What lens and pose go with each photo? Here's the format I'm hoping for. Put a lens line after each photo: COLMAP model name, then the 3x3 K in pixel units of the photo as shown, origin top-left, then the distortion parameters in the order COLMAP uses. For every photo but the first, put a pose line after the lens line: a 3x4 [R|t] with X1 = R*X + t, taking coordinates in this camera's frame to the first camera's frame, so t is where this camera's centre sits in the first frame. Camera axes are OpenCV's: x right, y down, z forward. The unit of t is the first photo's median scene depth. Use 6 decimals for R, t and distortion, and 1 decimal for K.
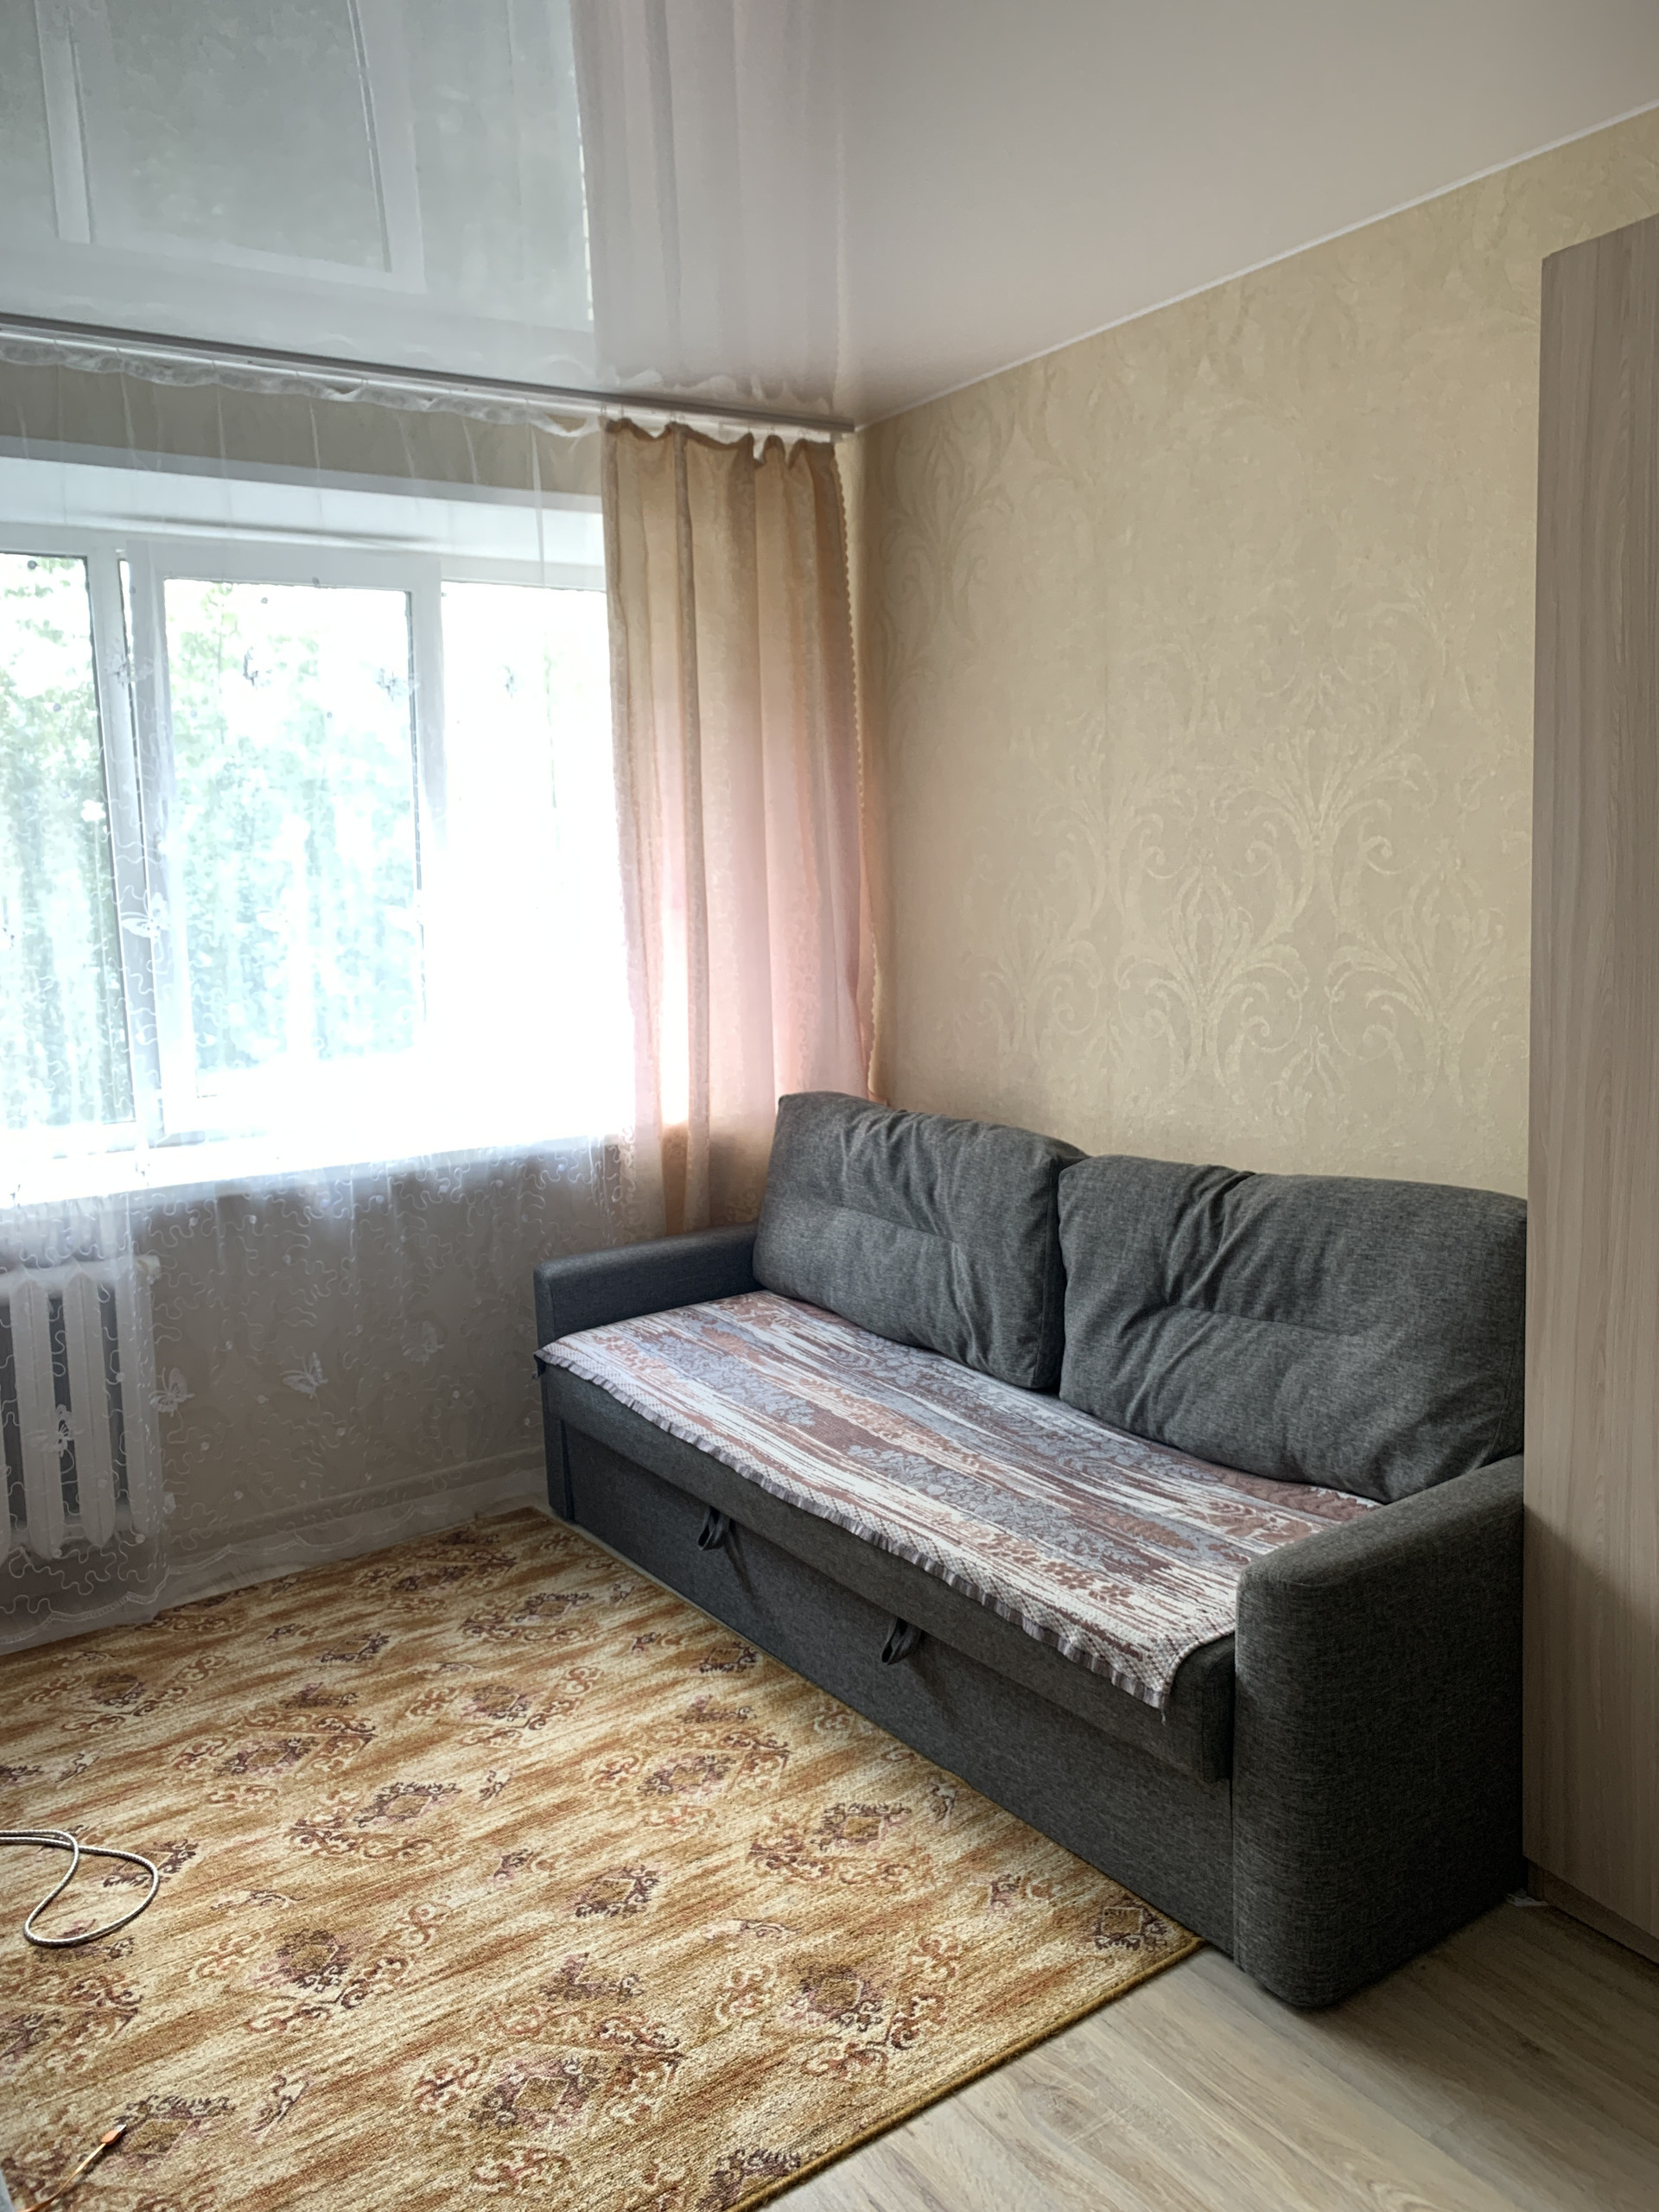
lens RADIAL K [[1714.0, 0, 843.9], [0, 1714.0, 1086.0], [0, 0, 1]] dist [-0.008819, 0.021289]
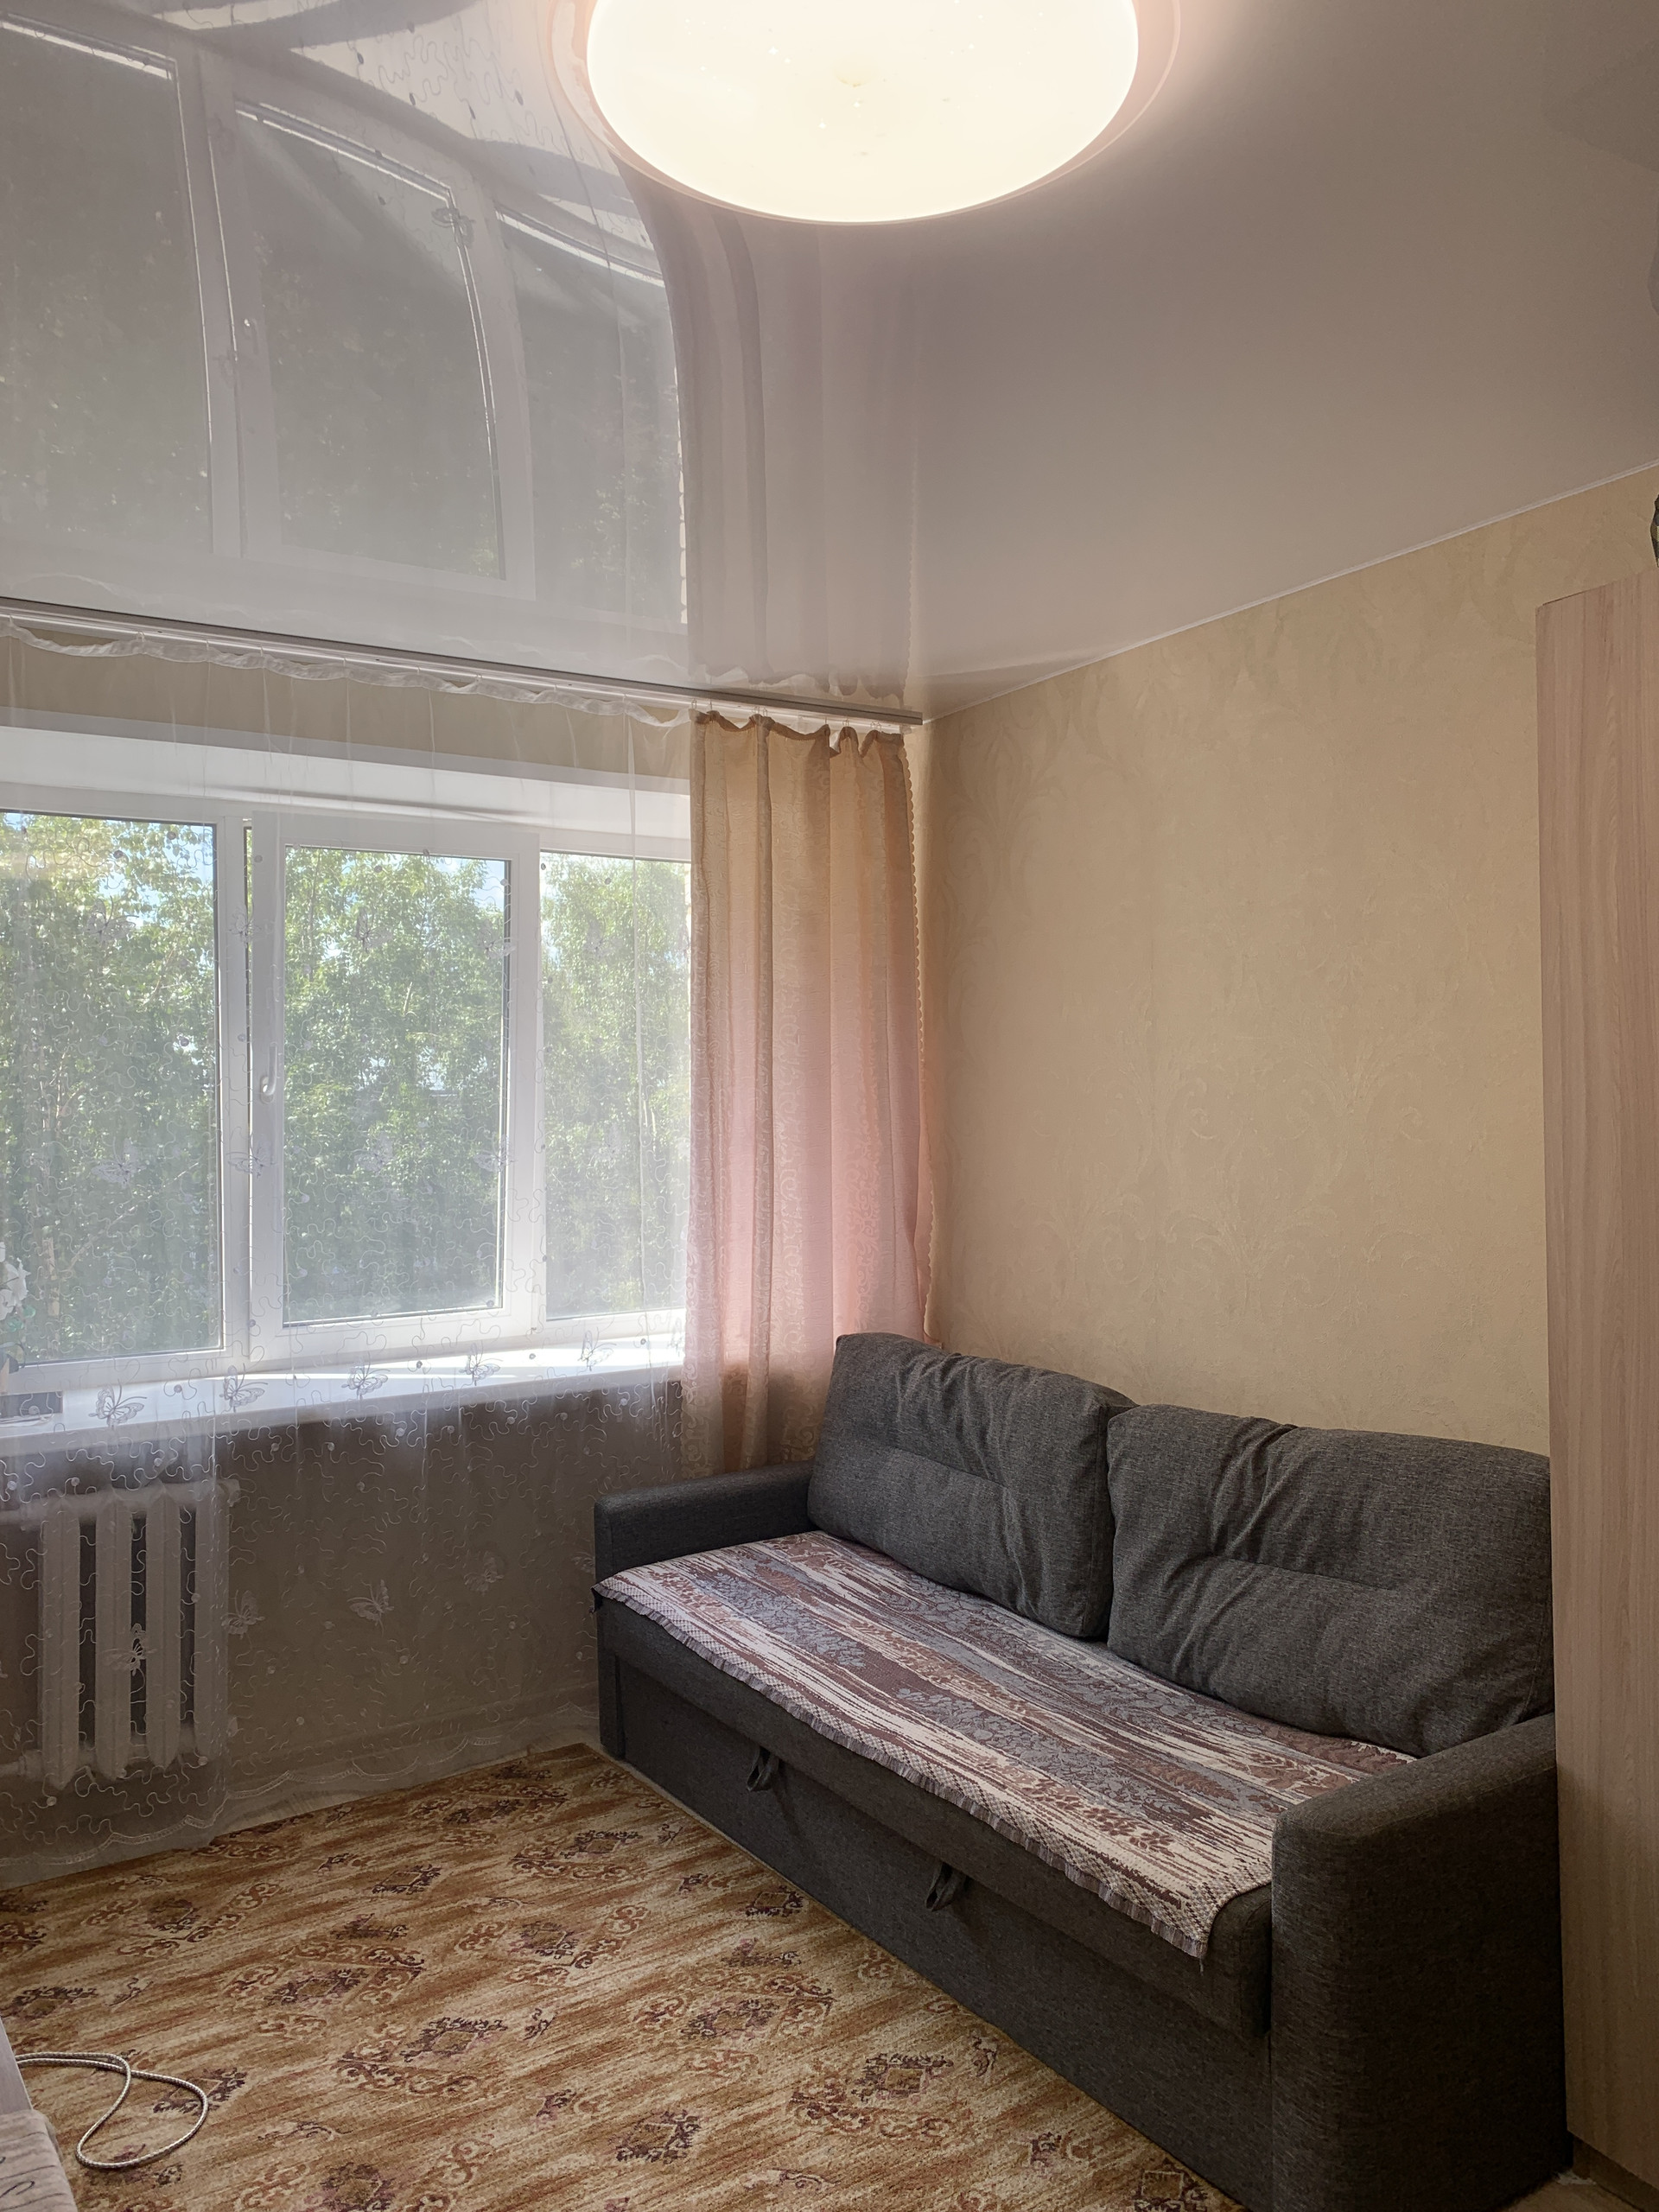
lens RADIAL K [[1703.5, 0, 853.2], [0, 1703.5, 1110.5], [0, 0, 1]] dist [0.002784, 0.003218]
pose [[0.999328, 0.020295, -0.030525, 0.000117], [-0.023963, 0.991861, -0.125048, -0.003690], [0.027739, 0.125696, 0.991681, -0.056696]]
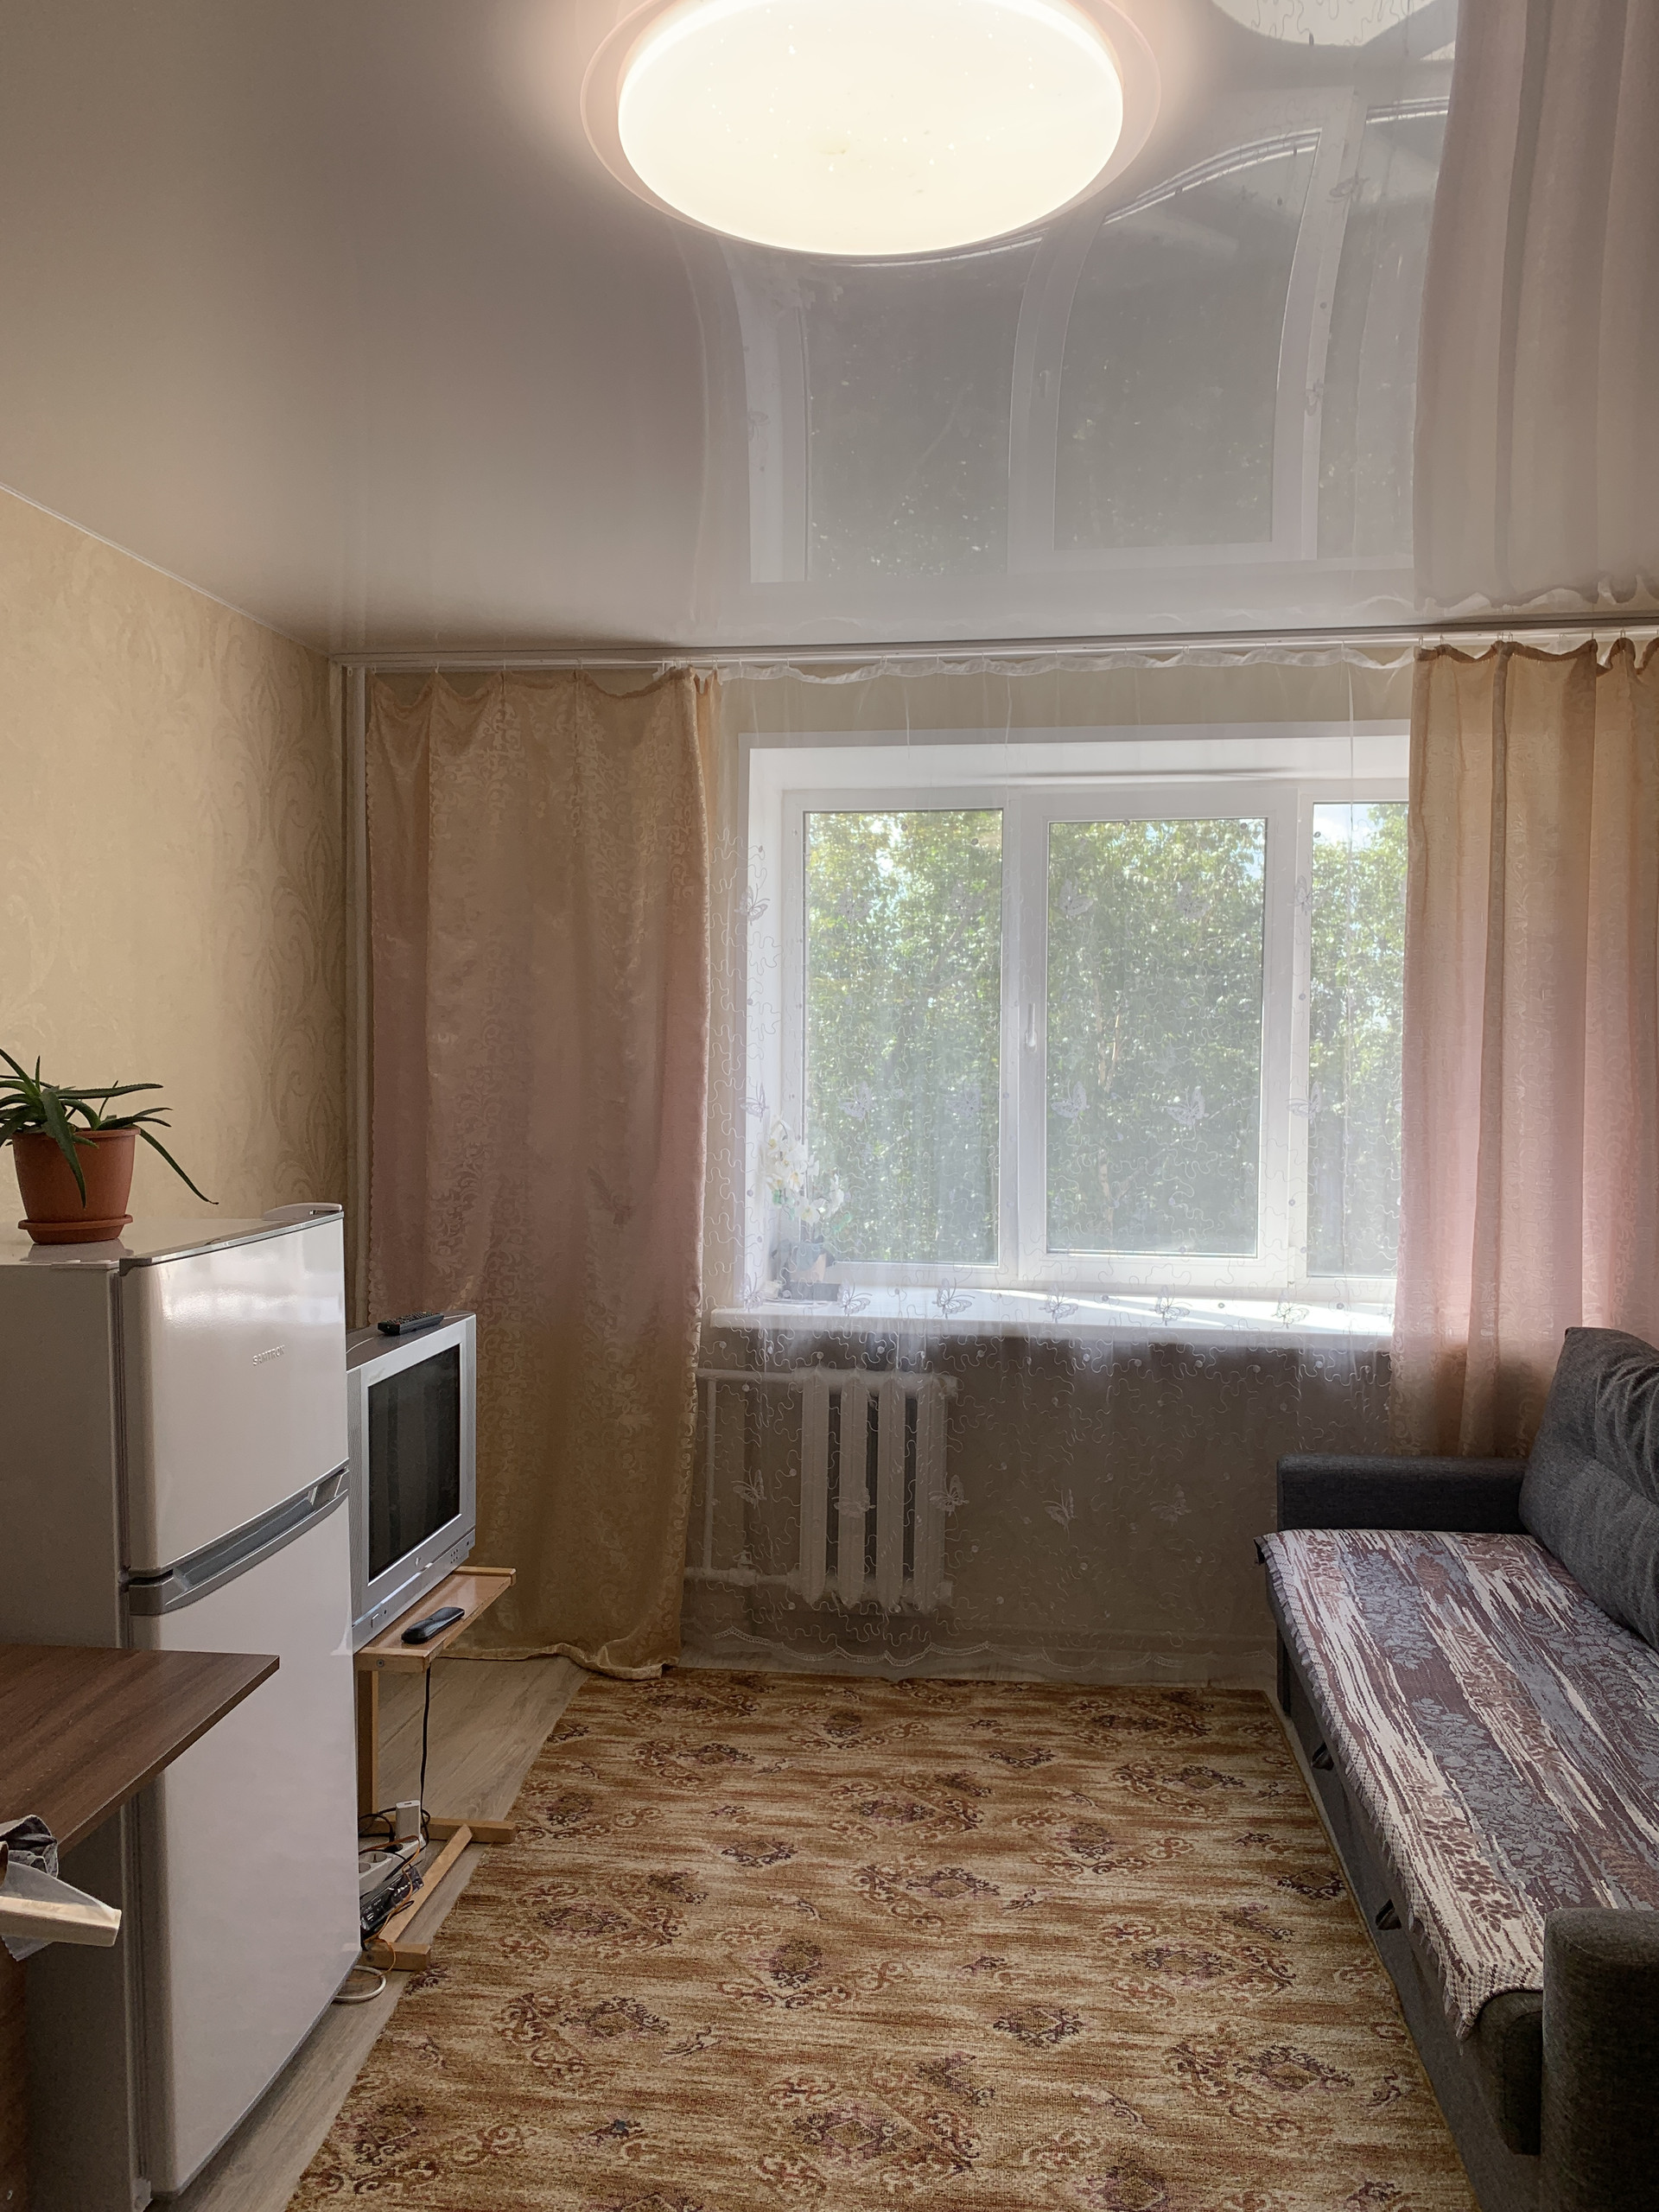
lens RADIAL K [[1715.7, 0, 829.5], [0, 1715.7, 1106.0], [0, 0, 1]] dist [0.004795, 0.004211]
pose [[0.743260, 0.065953, -0.665744, 0.390407], [-0.124282, 0.991419, -0.040535, -0.037532], [0.657357, 0.112868, 0.745078, 0.033300]]
